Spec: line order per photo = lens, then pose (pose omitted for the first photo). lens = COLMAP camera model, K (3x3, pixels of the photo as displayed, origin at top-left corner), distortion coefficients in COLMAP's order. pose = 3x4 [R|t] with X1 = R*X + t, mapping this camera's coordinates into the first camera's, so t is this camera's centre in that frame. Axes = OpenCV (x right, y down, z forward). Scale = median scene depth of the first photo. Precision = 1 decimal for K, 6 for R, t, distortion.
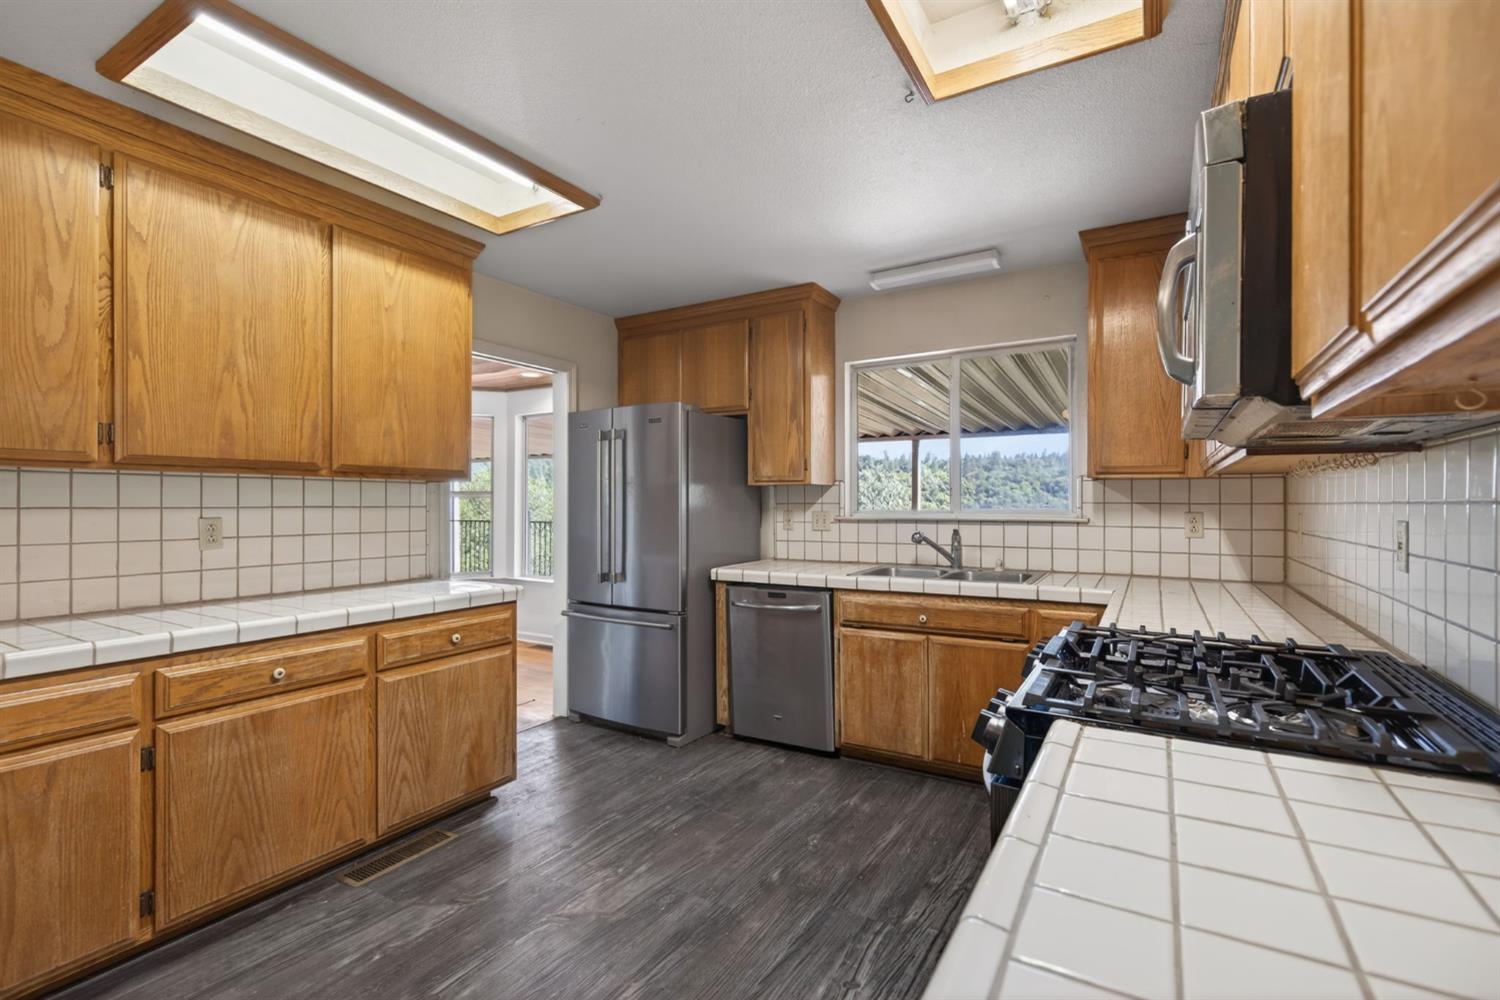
lens RADIAL K [[676.4, 0, 760.5], [0, 676.4, 504.4], [0, 0, 1]] dist [-0.000457, -0.000140]
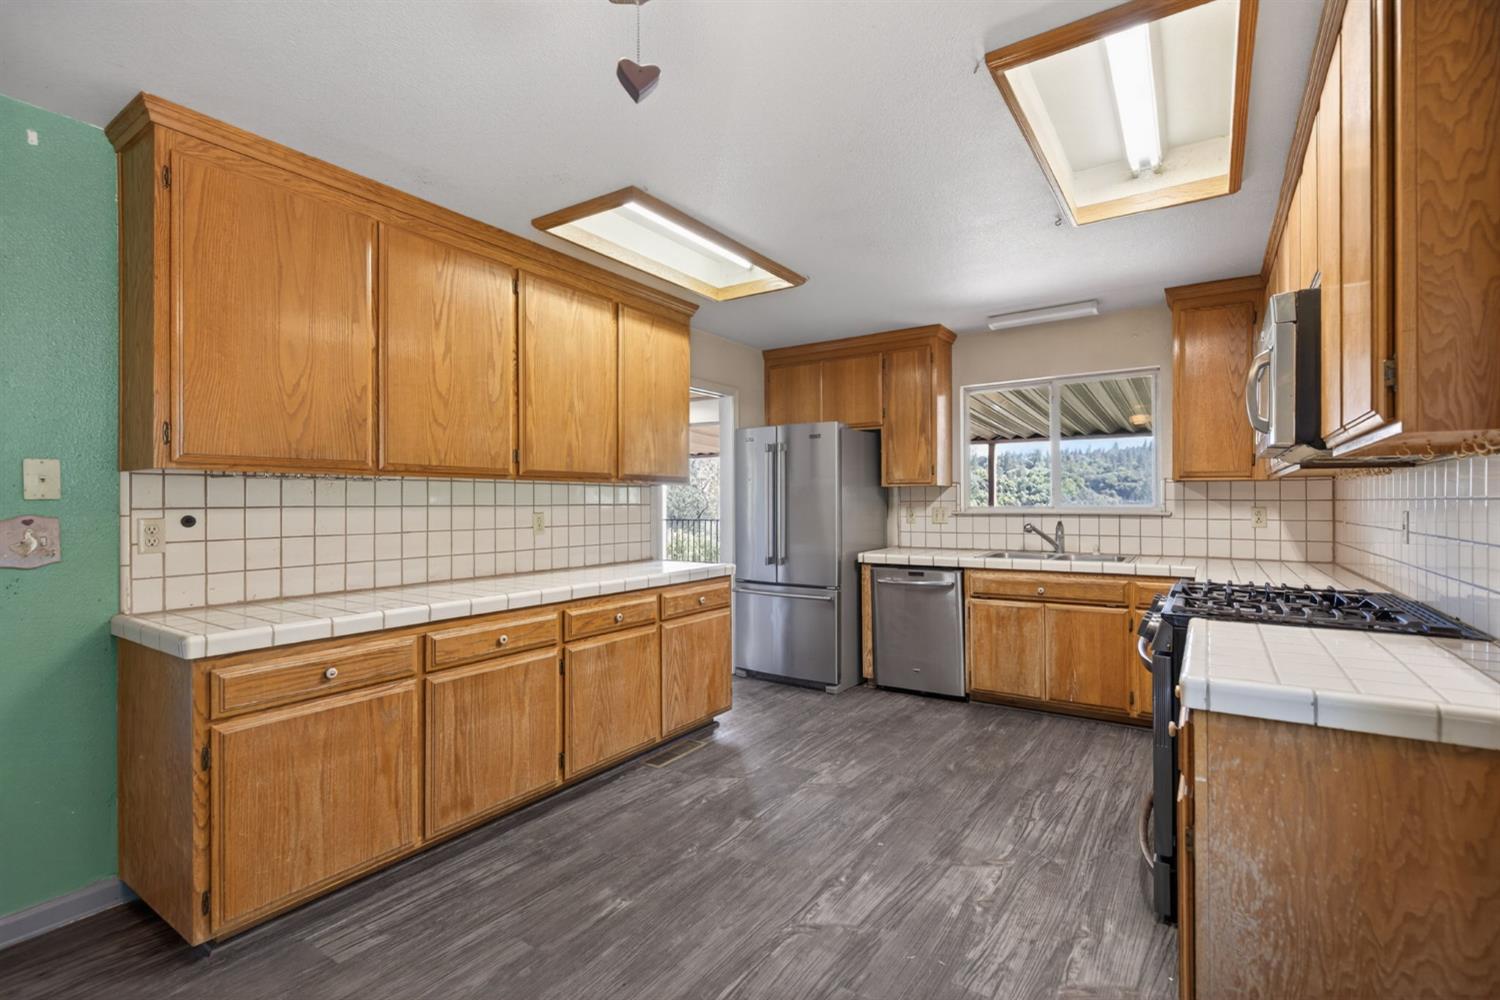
lens RADIAL K [[679.5, 0, 758.3], [0, 679.5, 502.3], [0, 0, 1]] dist [-0.000686, -0.001014]
pose [[0.998471, -0.003433, -0.055164, -0.246475], [0.003377, 0.999994, -0.001101, 0.001096], [0.055168, 0.000913, 0.998477, -0.351685]]
